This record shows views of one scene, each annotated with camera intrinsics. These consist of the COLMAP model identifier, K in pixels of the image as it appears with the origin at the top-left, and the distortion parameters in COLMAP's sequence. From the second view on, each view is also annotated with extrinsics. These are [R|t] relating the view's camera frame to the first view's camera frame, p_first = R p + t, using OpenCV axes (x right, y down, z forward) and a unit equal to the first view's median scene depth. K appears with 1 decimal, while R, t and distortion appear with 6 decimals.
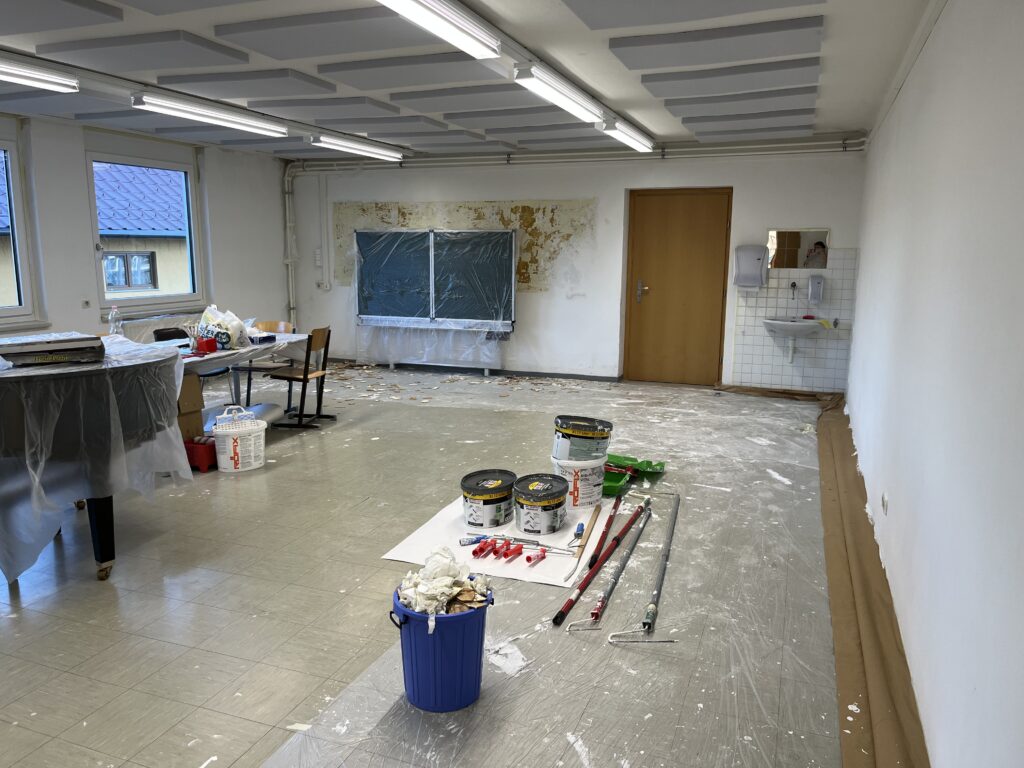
lens RADIAL K [[790.5, 0, 514.1], [0, 790.5, 385.2], [0, 0, 1]] dist [0.046689, -0.046838]
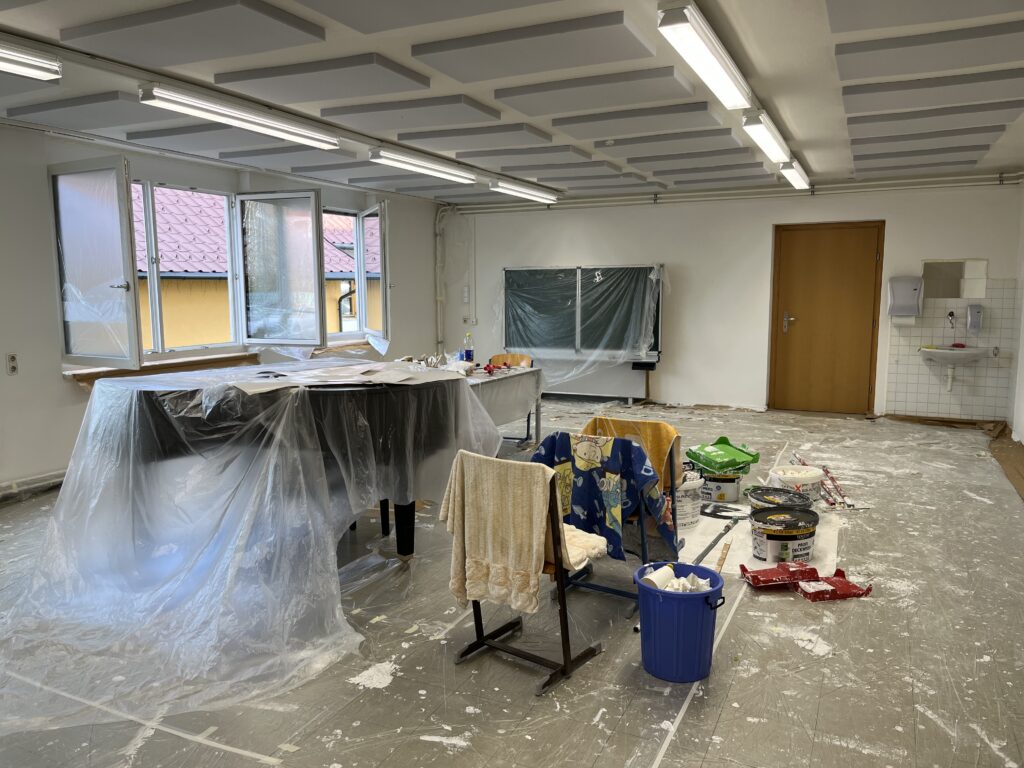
lens RADIAL K [[790.5, 0, 497.6], [0, 790.5, 393.8], [0, 0, 1]] dist [0.046689, -0.046838]
pose [[0.996308, 0.000436, -0.085850, -0.134557], [-0.003644, 0.999301, -0.037214, 0.015041], [0.085774, 0.037389, 0.995613, -0.061335]]
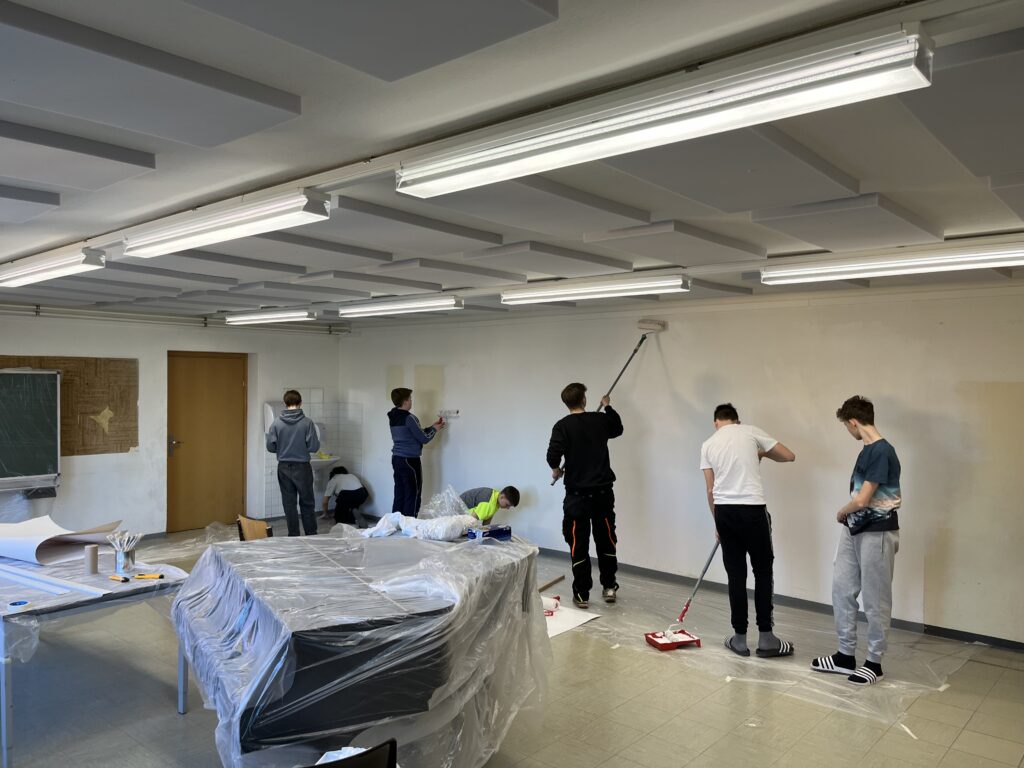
lens RADIAL K [[790.5, 0, 526.7], [0, 790.5, 394.5], [0, 0, 1]] dist [0.046689, -0.046838]
pose [[0.336524, -0.018684, 0.941489, -0.713614], [0.150935, 0.987947, -0.034344, -0.083976], [-0.929500, 0.153661, 0.335288, 0.221635]]
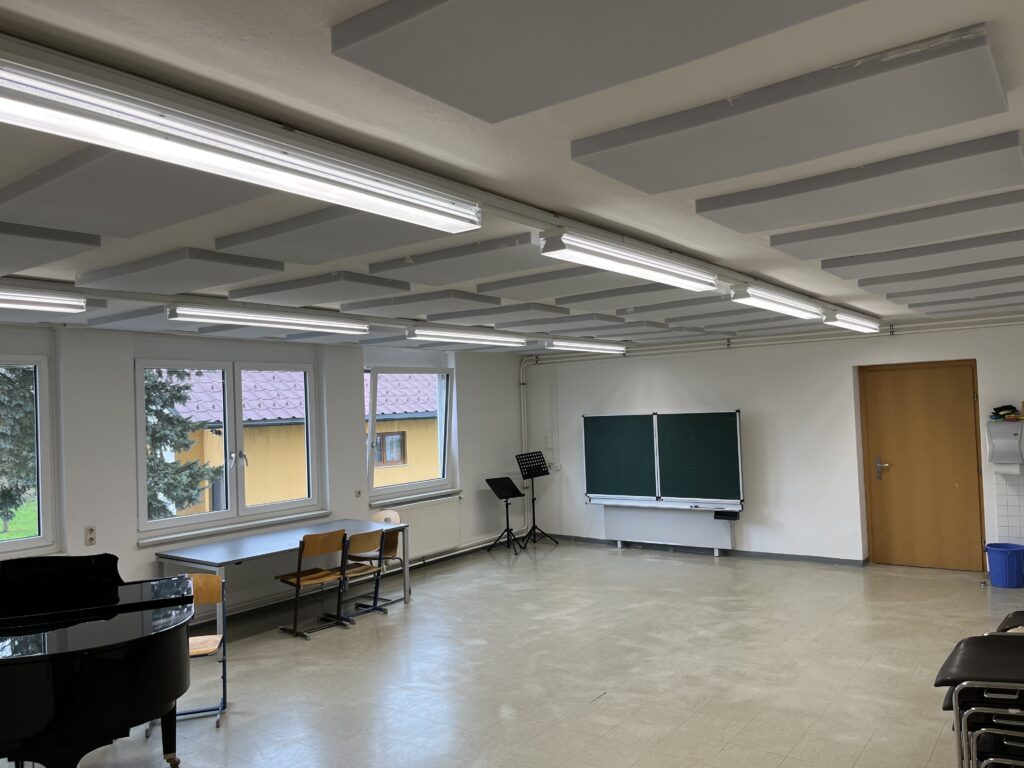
lens RADIAL K [[790.5, 0, 505.1], [0, 790.5, 379.7], [0, 0, 1]] dist [0.046689, -0.046838]
pose [[0.959028, -0.052325, -0.278437, -0.000343], [-0.004781, 0.979668, -0.200571, -0.030703], [0.283270, 0.193684, 0.939279, -0.052487]]
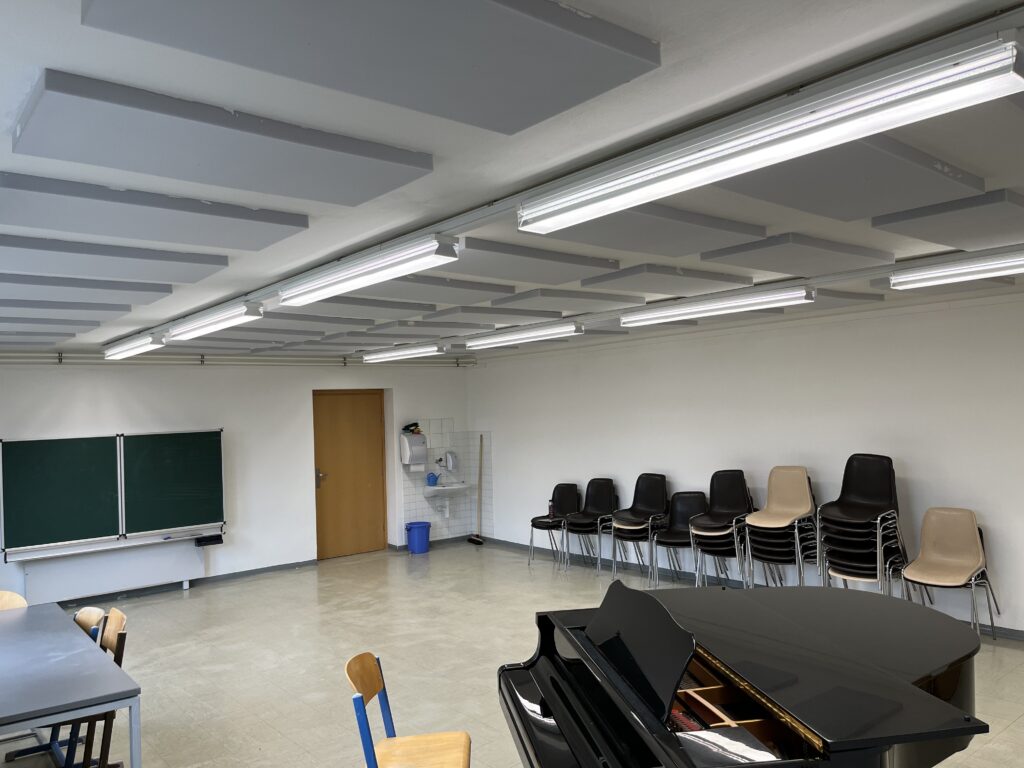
lens RADIAL K [[790.5, 0, 516.1], [0, 790.5, 389.7], [0, 0, 1]] dist [0.046689, -0.046838]
pose [[0.489695, -0.003104, 0.871888, -0.726600], [0.185765, 0.977405, -0.100855, -0.081608], [-0.851874, 0.211354, 0.479207, 0.216585]]
